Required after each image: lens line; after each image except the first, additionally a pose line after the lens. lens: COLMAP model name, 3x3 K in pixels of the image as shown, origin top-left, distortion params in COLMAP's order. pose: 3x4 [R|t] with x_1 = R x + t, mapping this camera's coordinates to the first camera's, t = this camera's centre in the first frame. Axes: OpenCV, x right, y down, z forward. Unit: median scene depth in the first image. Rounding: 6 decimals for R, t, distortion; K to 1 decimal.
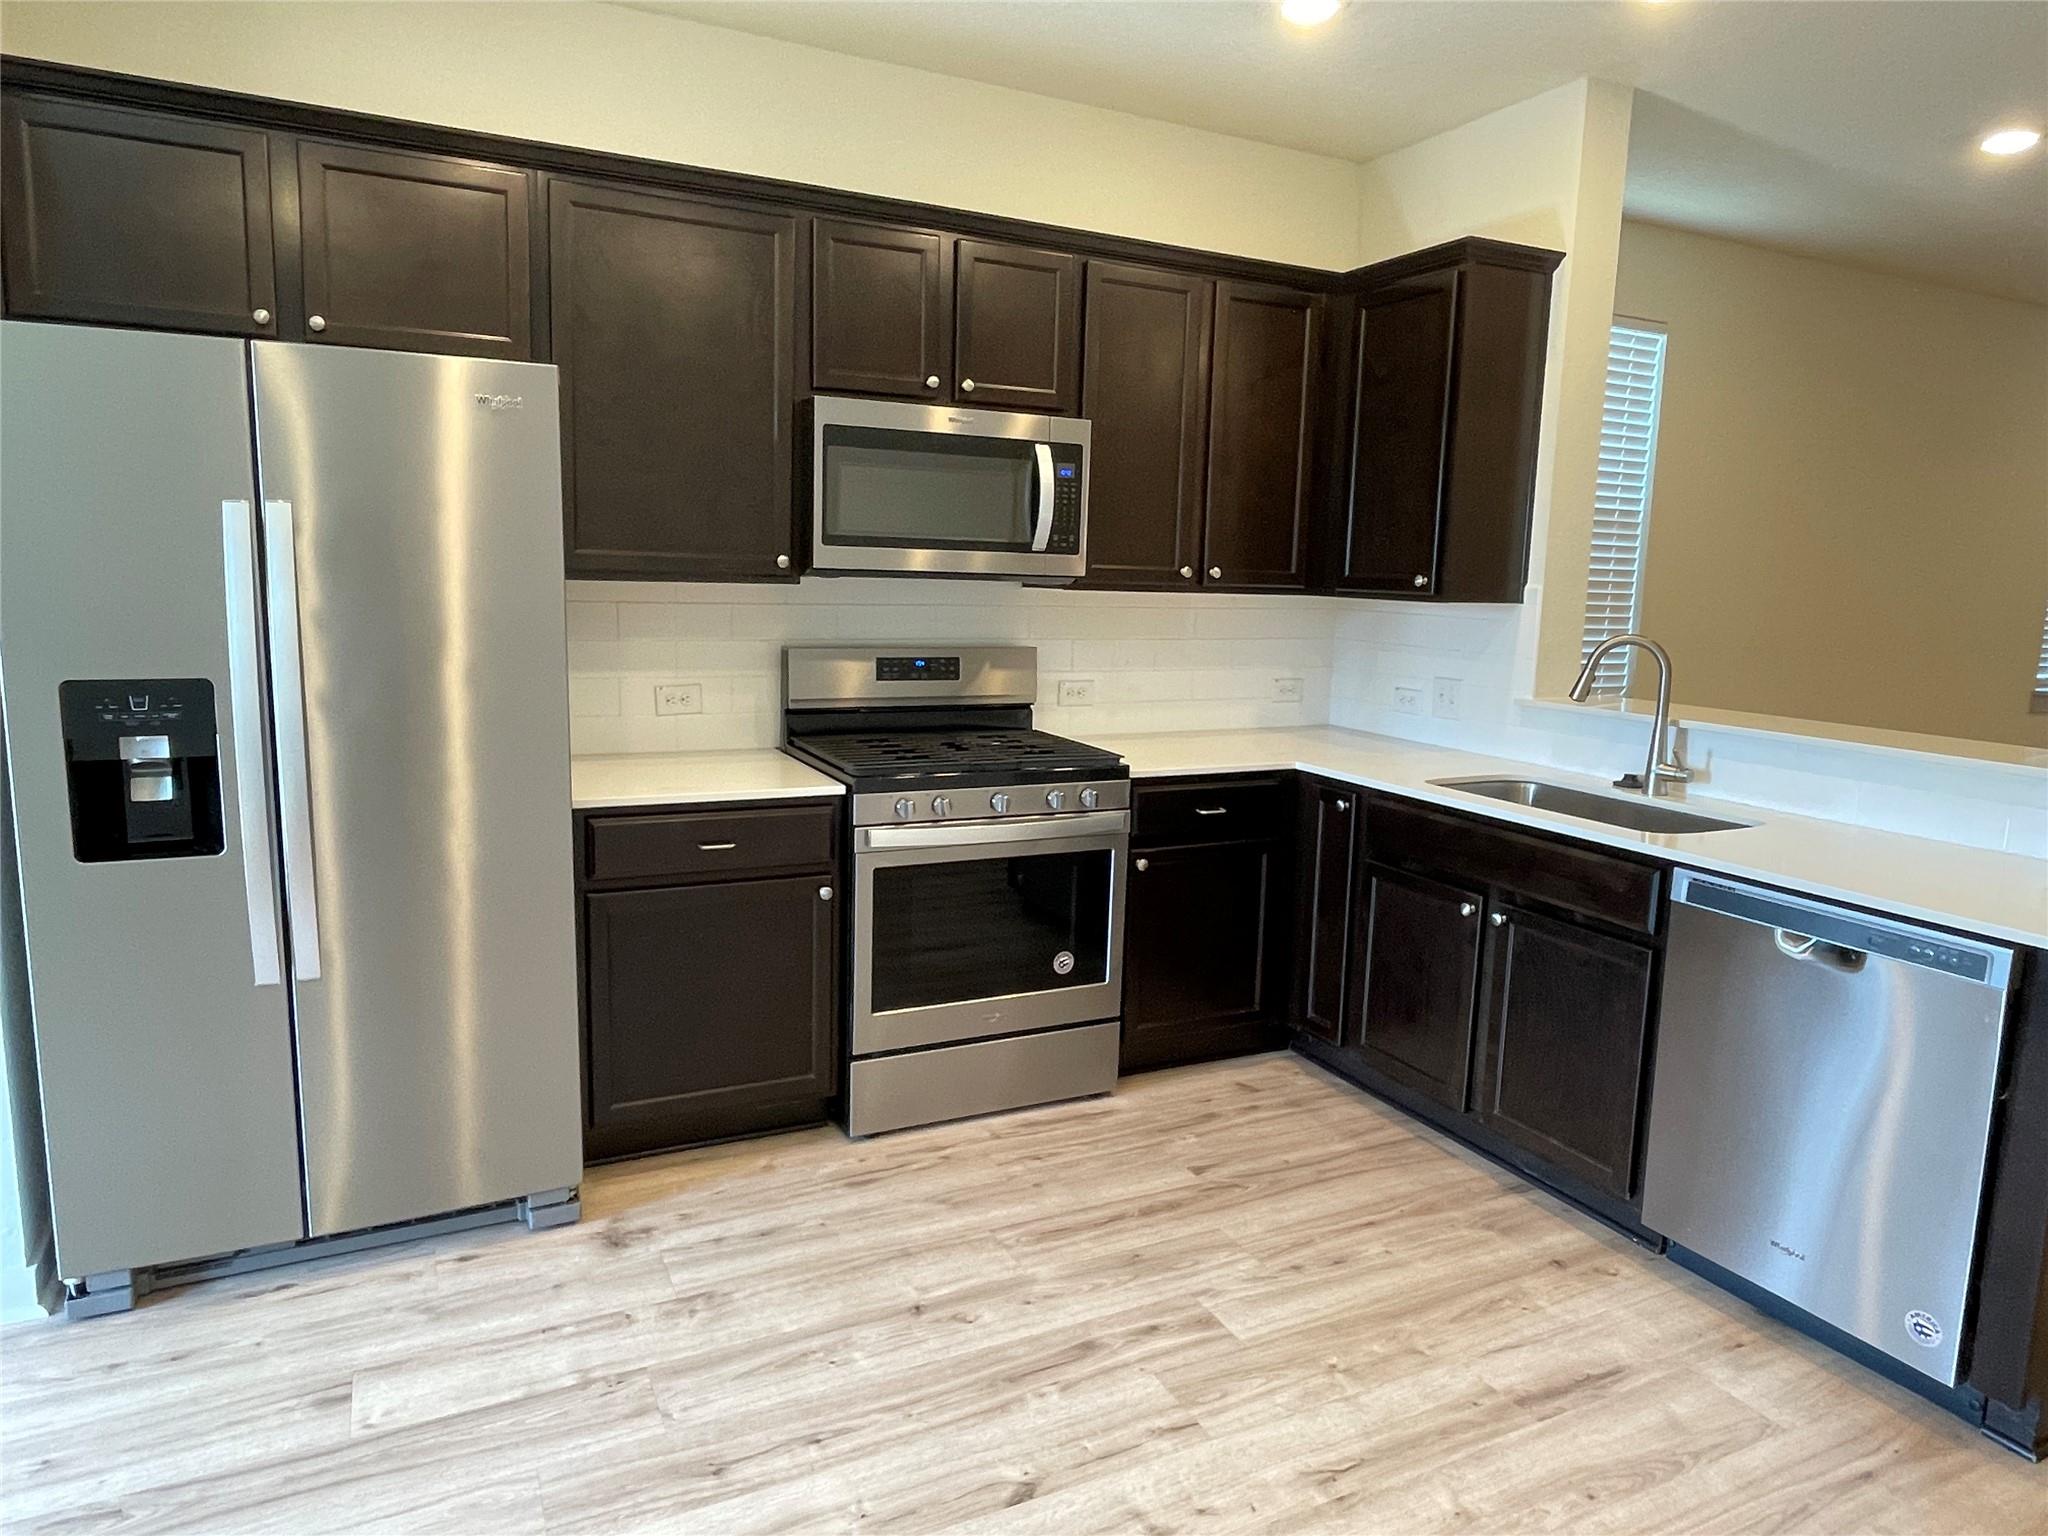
lens RADIAL K [[1311.6, 0, 1024.0], [0, 1311.6, 768.0], [0, 0, 1]] dist [0.008619, -0.001059]
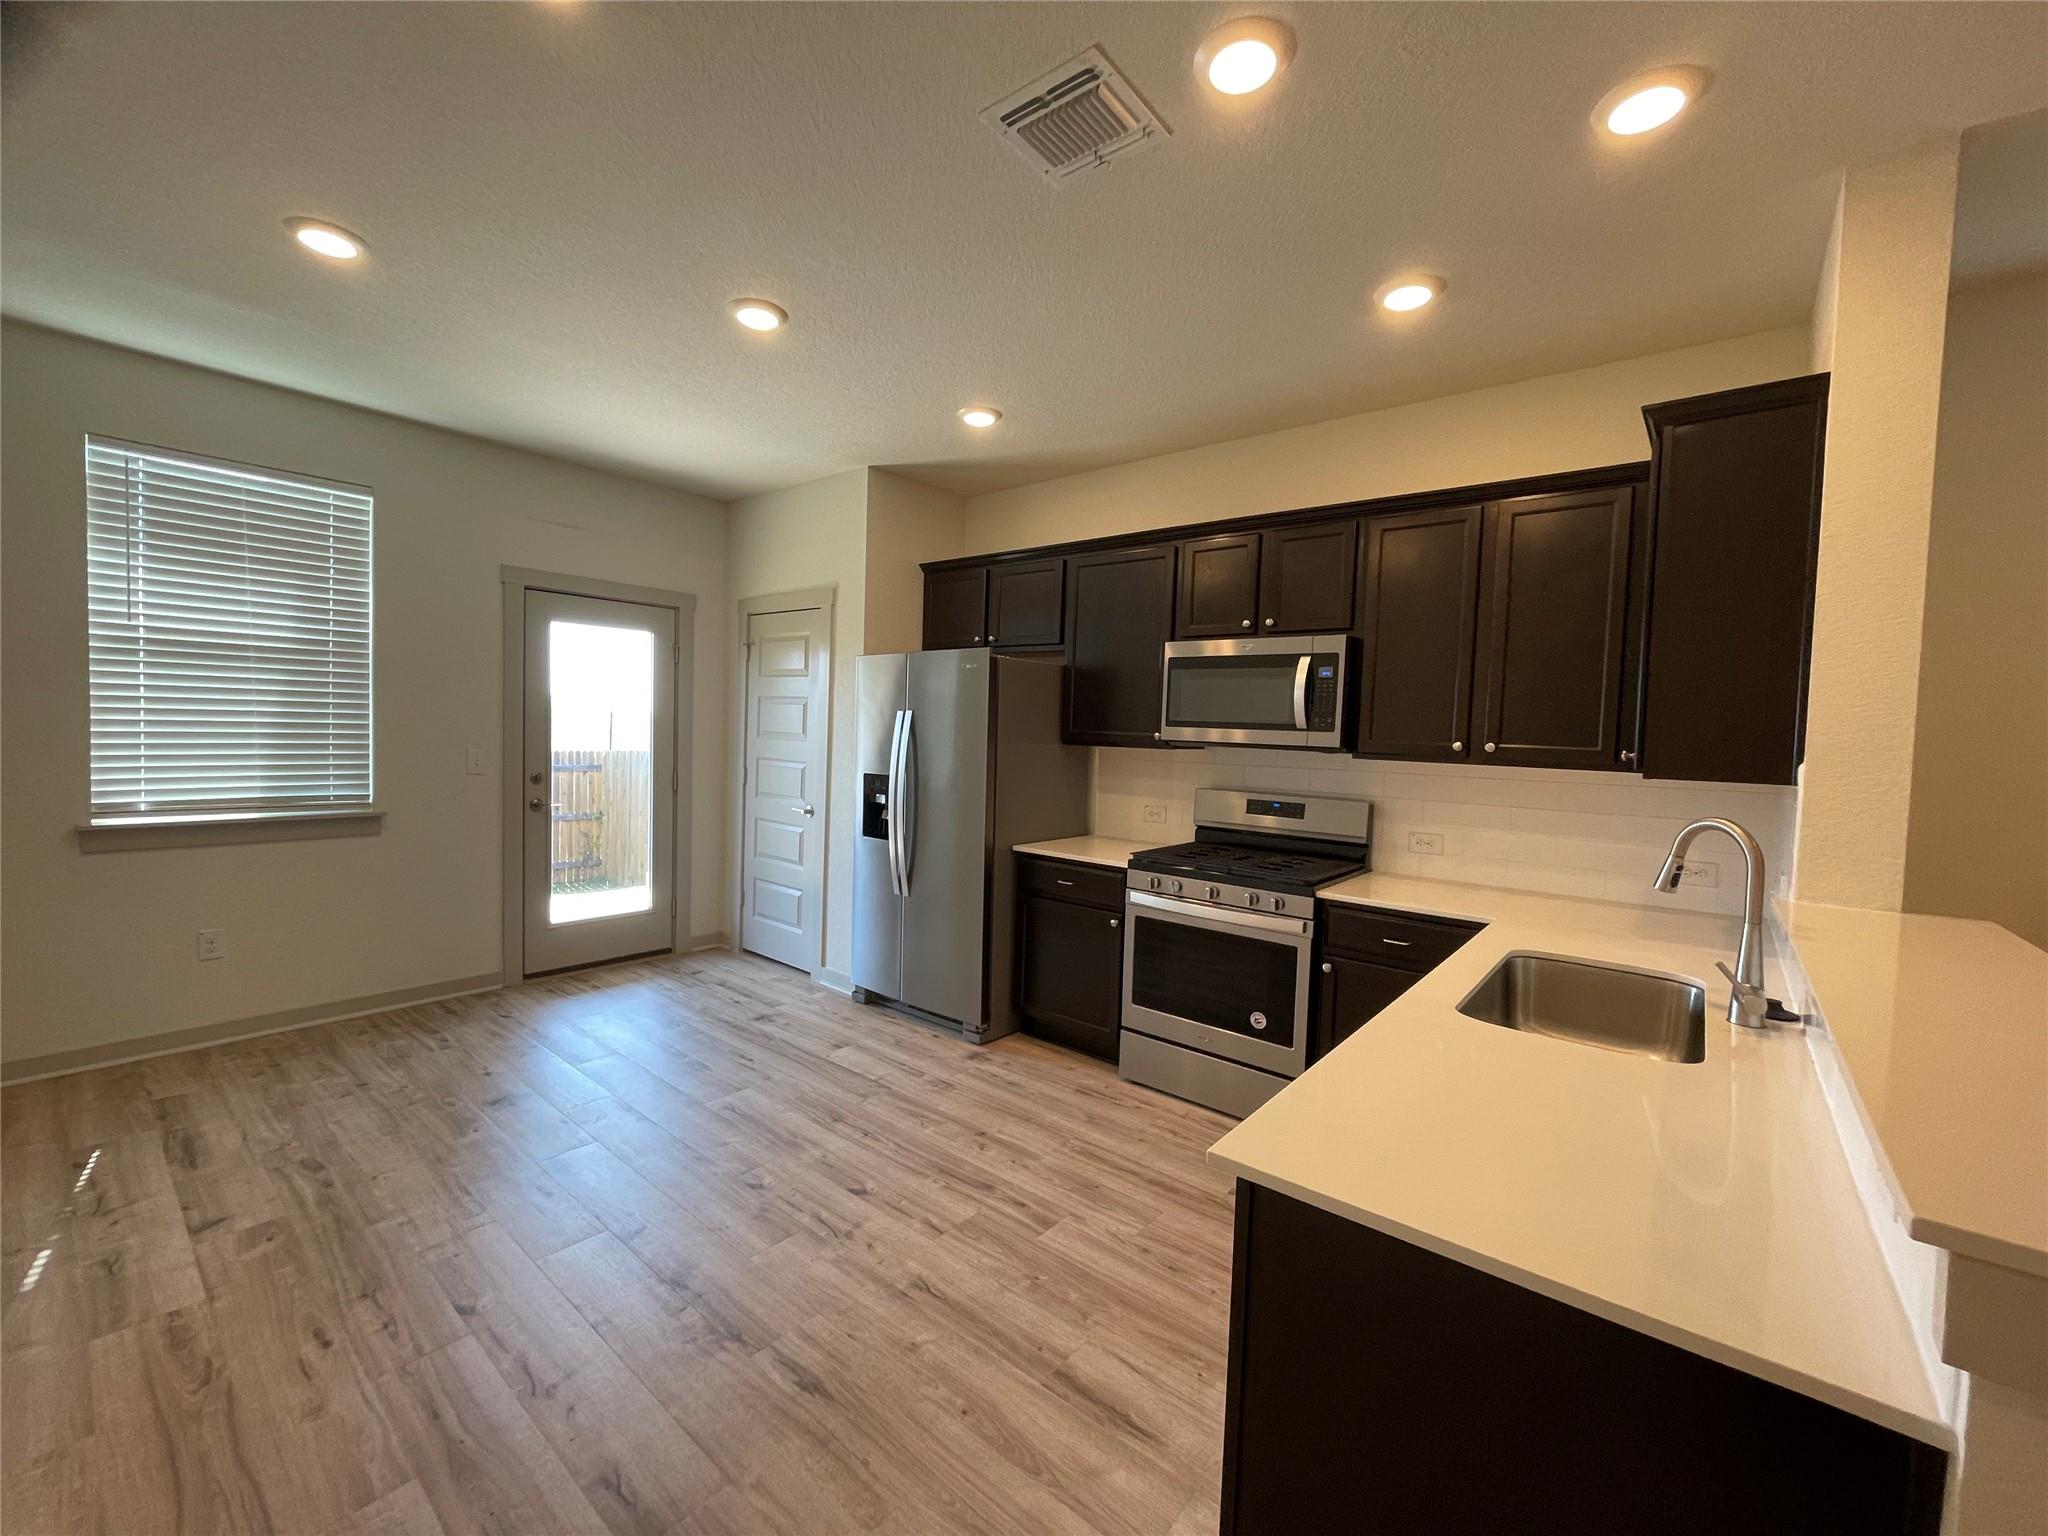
lens RADIAL K [[830.8, 0, 983.2], [0, 830.8, 767.9], [0, 0, 1]] dist [-0.000339, 0.018627]
pose [[0.381338, 0.028973, -0.923981, 0.869619], [-0.163361, 0.985891, -0.036507, -0.042608], [0.909887, 0.164864, 0.380691, 0.427661]]
